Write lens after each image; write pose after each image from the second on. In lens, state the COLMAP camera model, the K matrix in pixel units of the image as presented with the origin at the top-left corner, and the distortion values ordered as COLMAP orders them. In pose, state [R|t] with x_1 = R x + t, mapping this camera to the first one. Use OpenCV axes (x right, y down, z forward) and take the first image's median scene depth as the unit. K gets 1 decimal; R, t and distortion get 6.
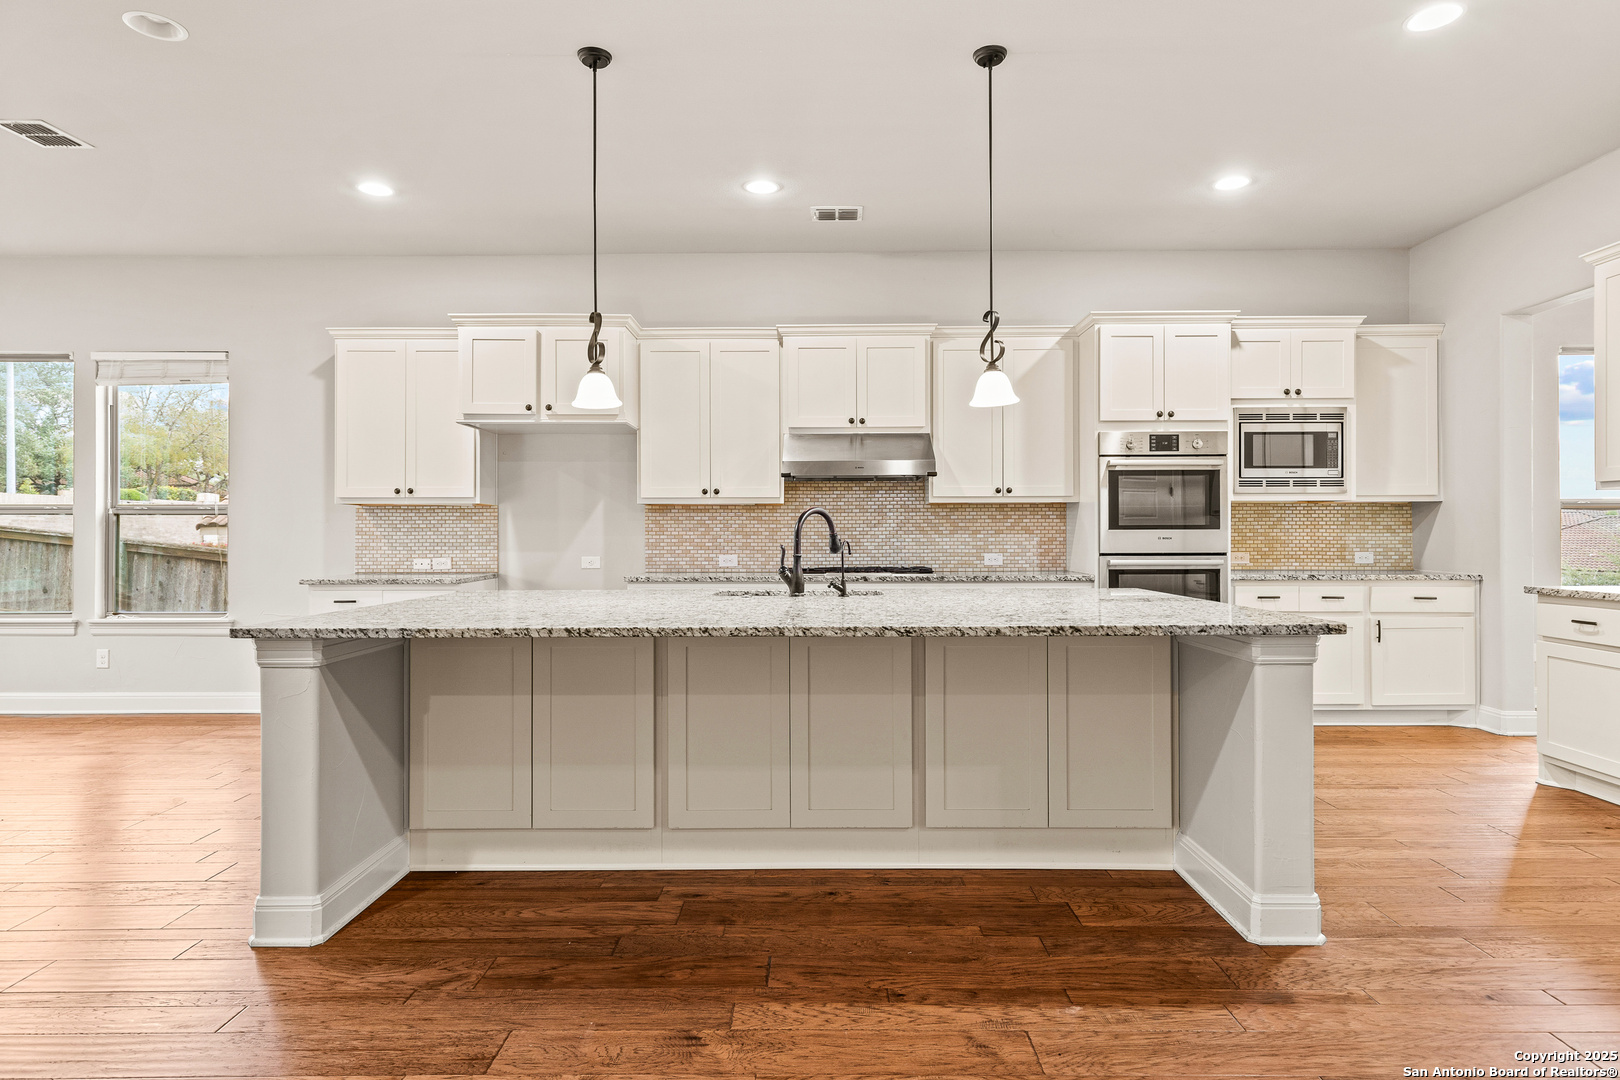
lens RADIAL K [[902.9, 0, 813.1], [0, 902.9, 533.6], [0, 0, 1]] dist [0.005145, 0.000656]
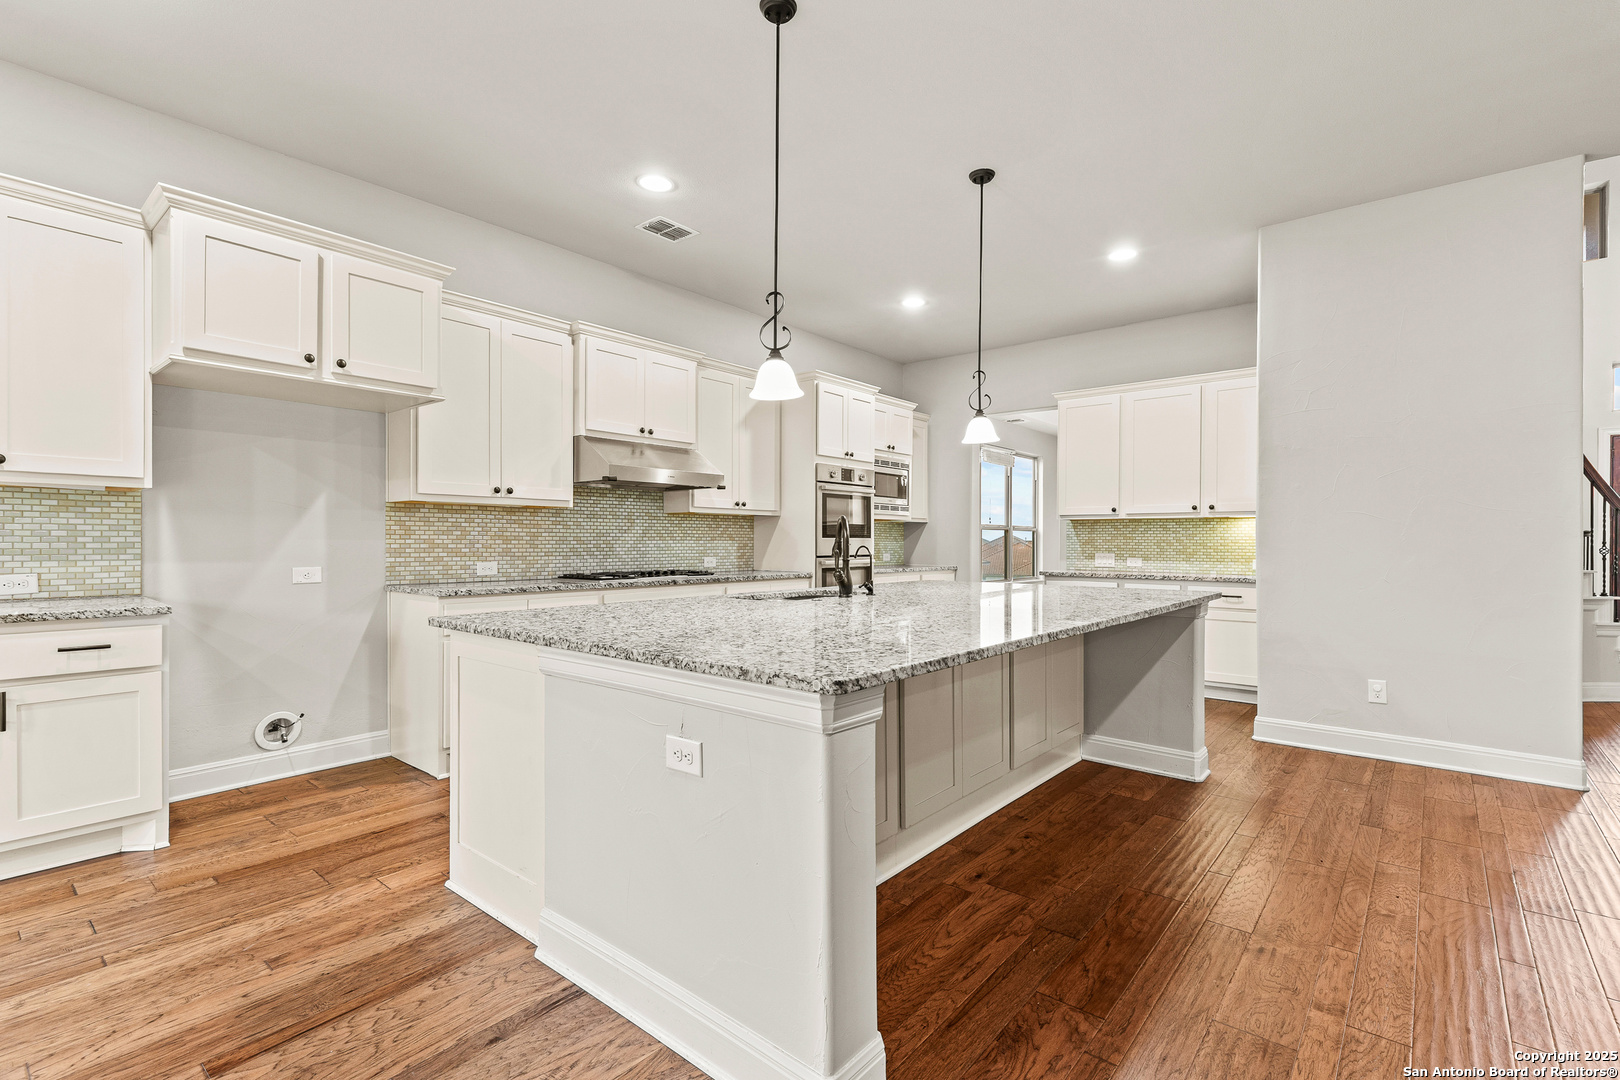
lens RADIAL K [[737.2, 0, 811.4], [0, 737.2, 545.6], [0, 0, 1]] dist [0.003702, -0.000109]
pose [[0.640535, 0.001208, 0.767928, -0.493539], [-0.006352, 0.999973, 0.003725, 0.002817], [-0.767902, -0.007264, 0.640526, 0.315064]]
